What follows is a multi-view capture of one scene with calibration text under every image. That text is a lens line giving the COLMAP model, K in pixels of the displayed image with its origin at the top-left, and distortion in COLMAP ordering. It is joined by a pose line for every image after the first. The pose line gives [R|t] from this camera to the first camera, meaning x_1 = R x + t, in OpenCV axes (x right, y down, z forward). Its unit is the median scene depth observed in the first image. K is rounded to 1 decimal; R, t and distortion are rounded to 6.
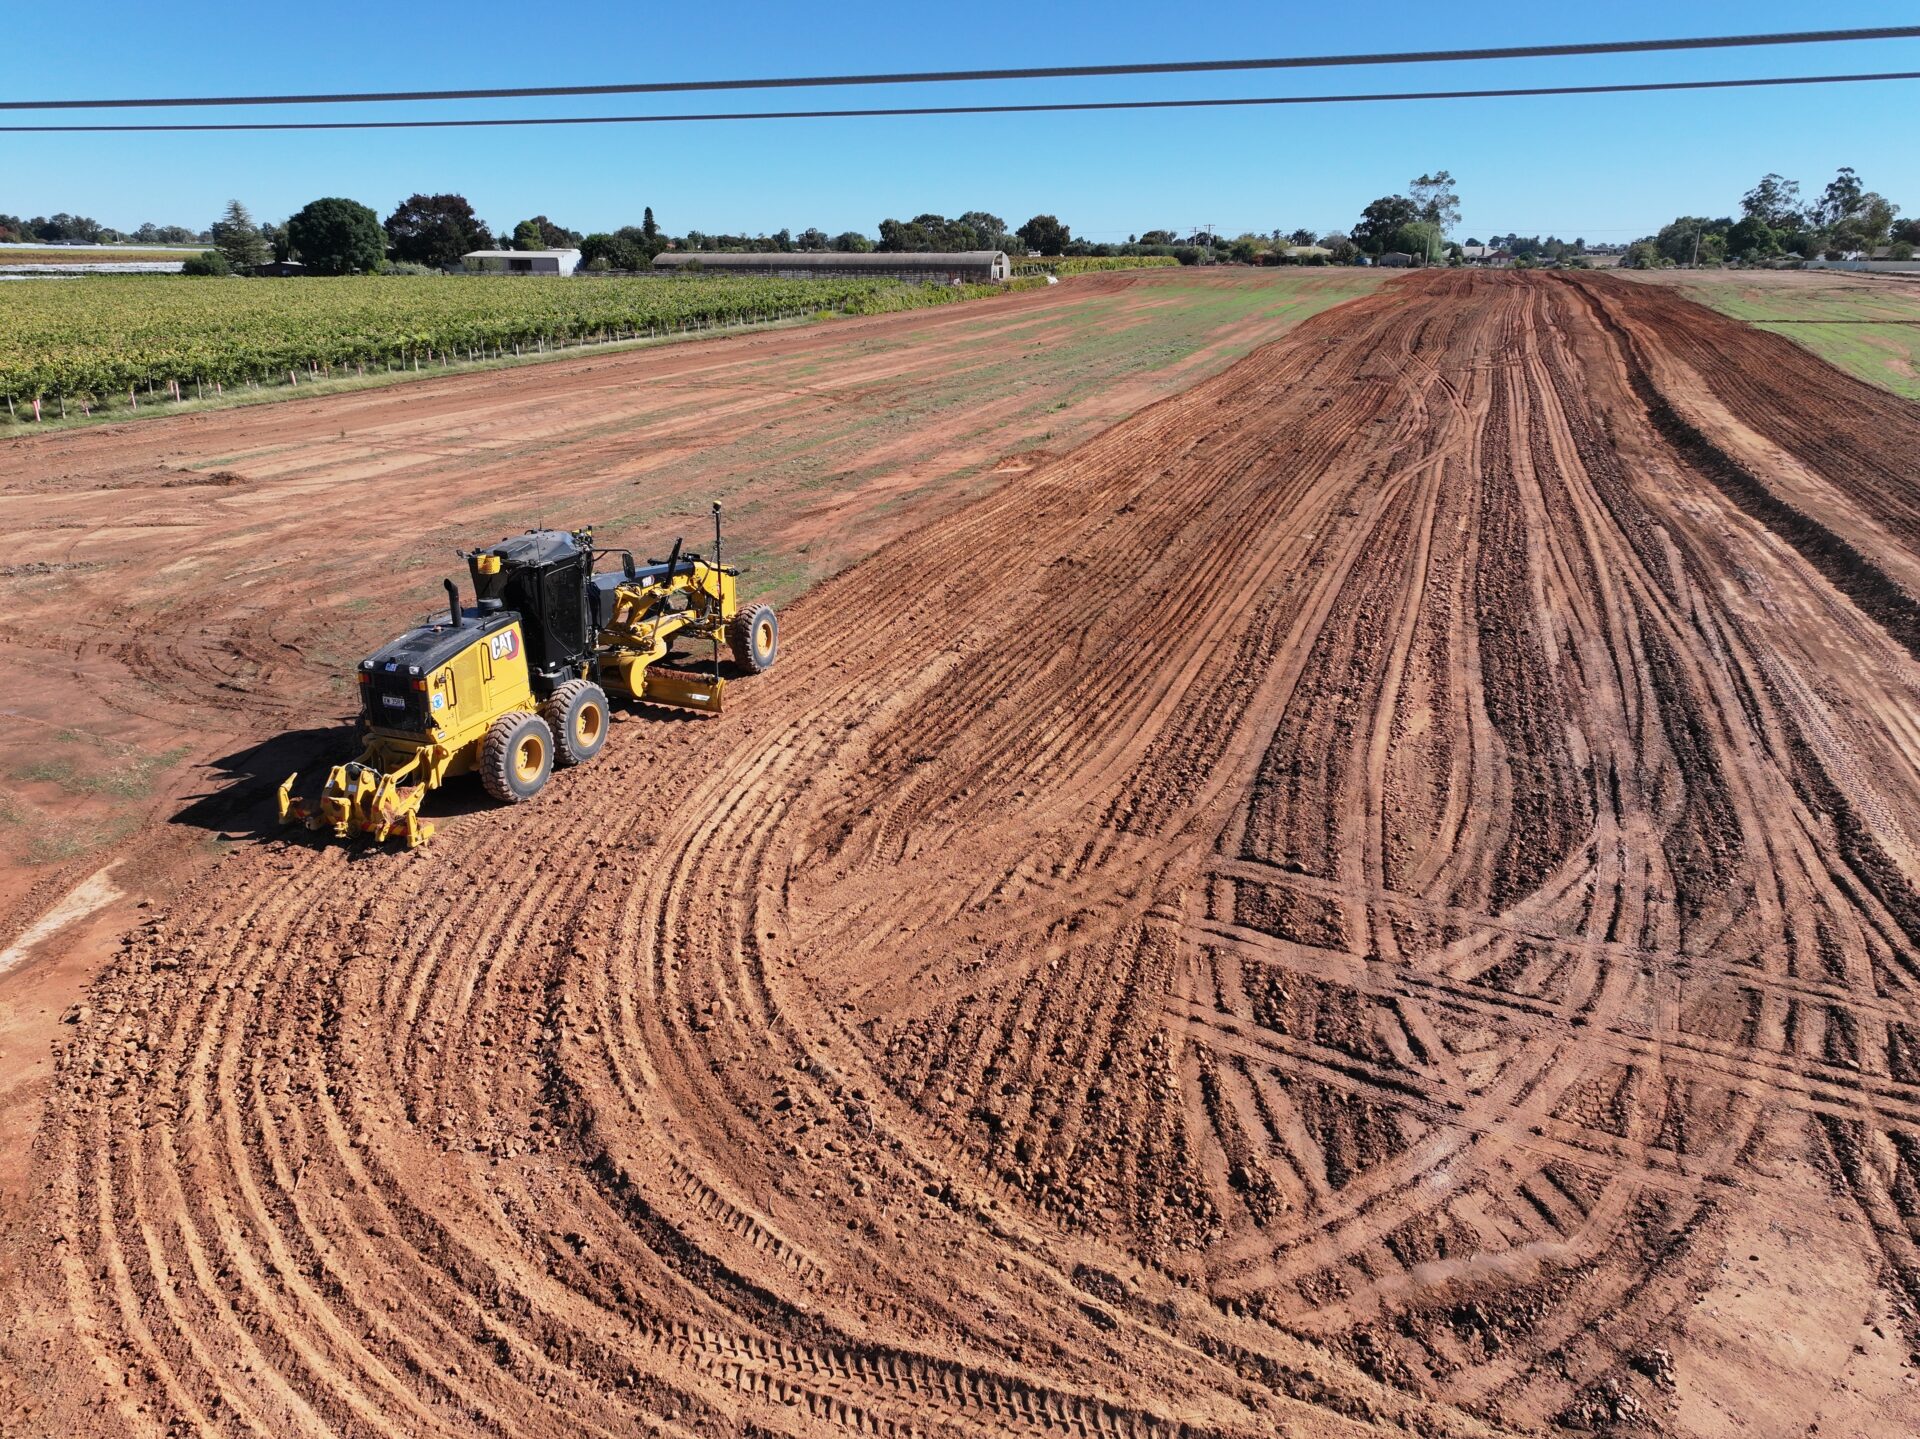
lens RADIAL K [[1331.7, 0, 960.5], [0, 1331.7, 717.9], [0, 0, 1]] dist [0.007631, 0.007204]
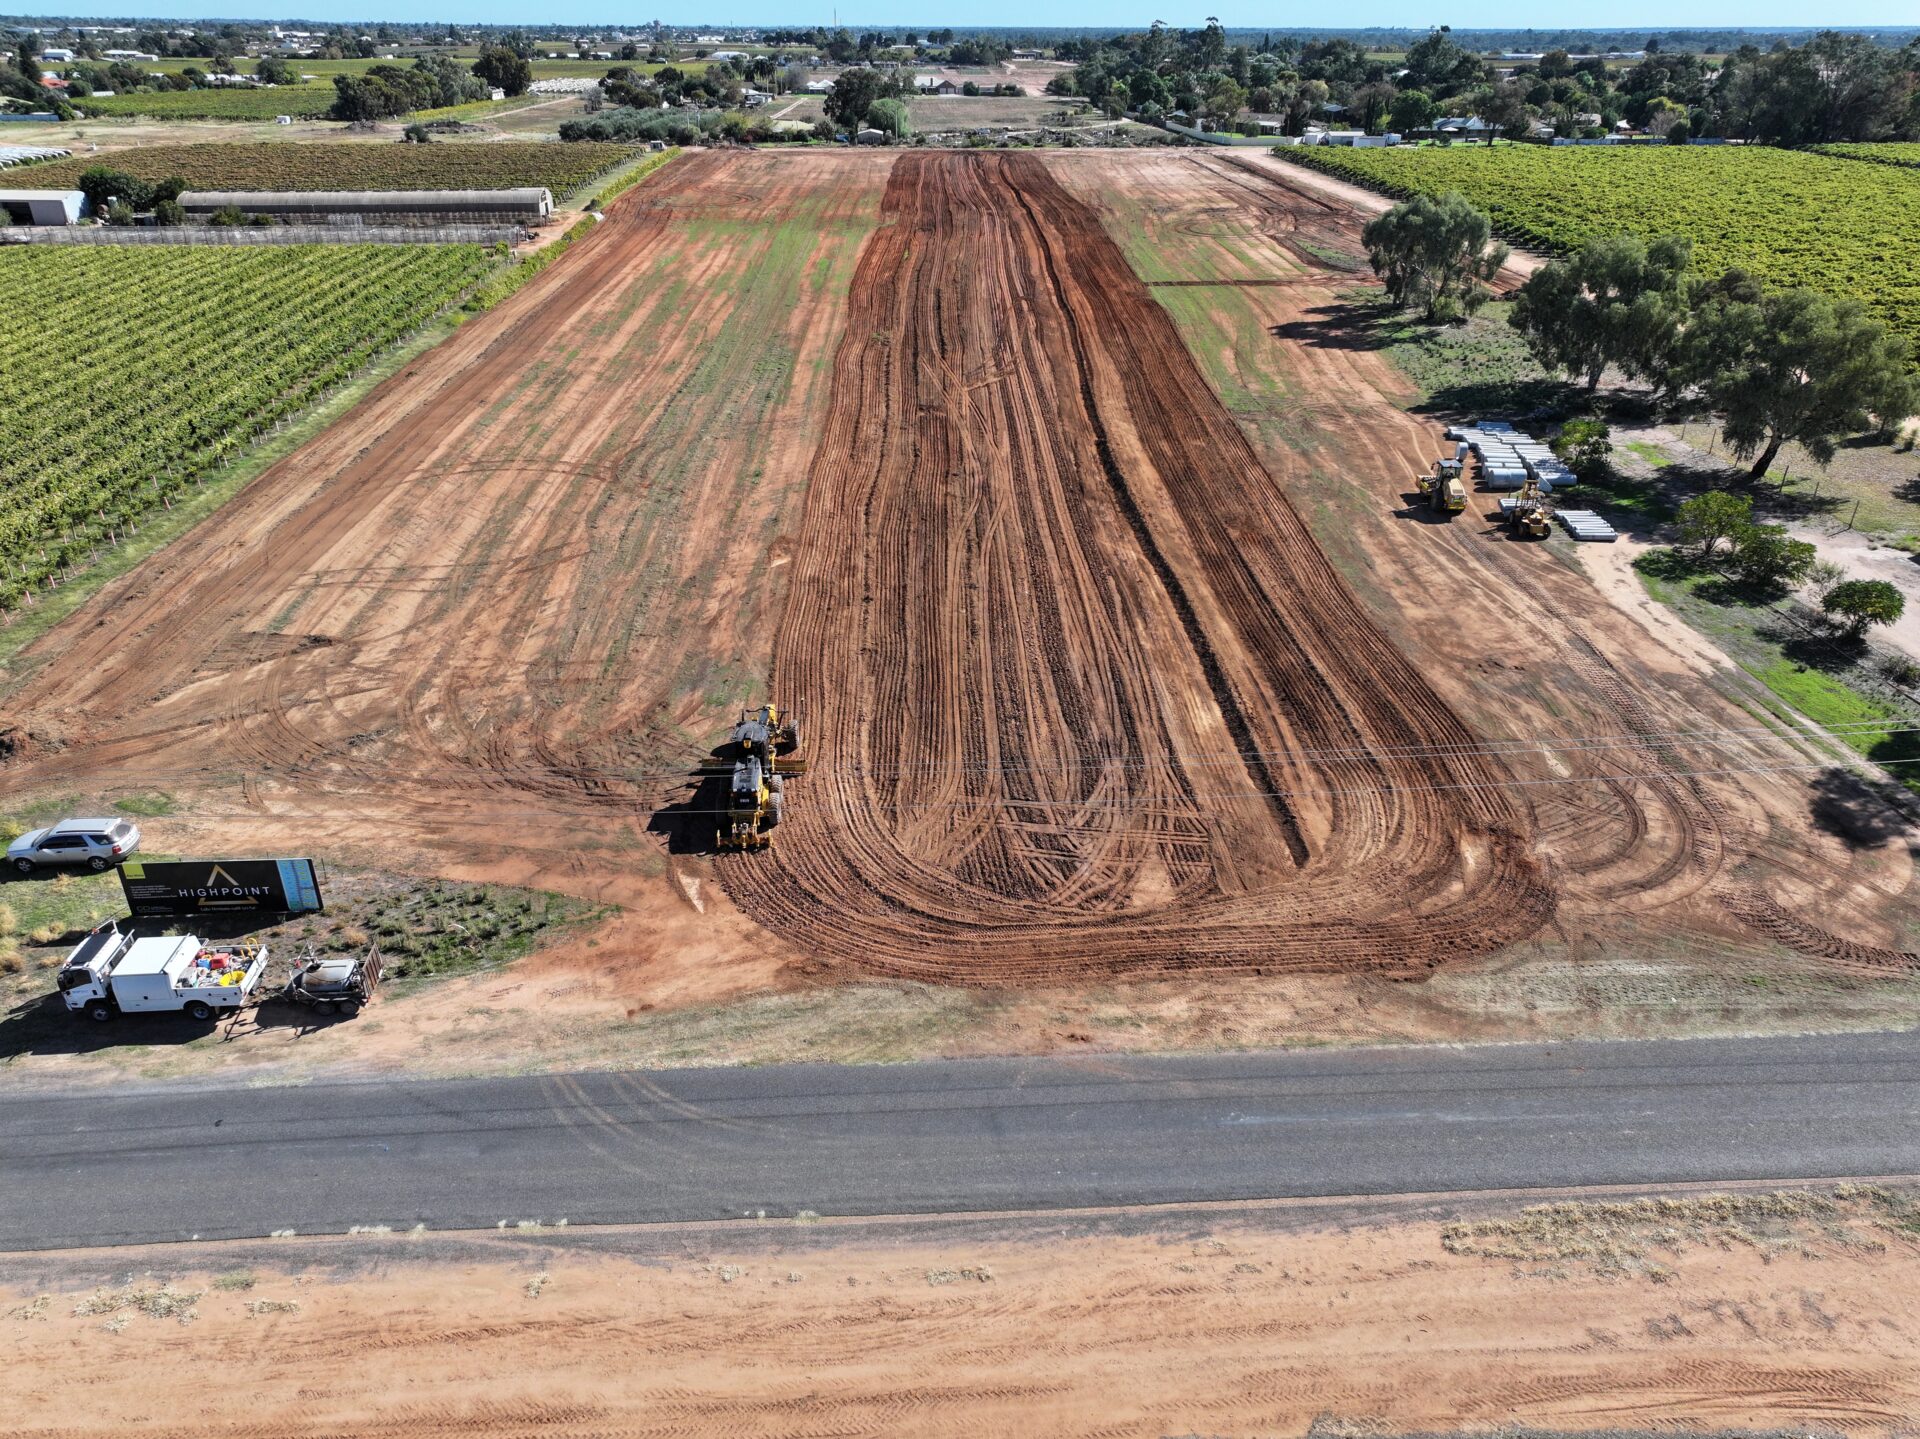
lens RADIAL K [[1331.7, 0, 960.8], [0, 1331.7, 719.4], [0, 0, 1]] dist [0.007631, 0.007204]
pose [[0.927935, -0.169065, 0.332194, -0.928432], [0.120589, 0.979456, 0.161629, -0.609512], [-0.352695, -0.109922, 0.929259, -1.919492]]
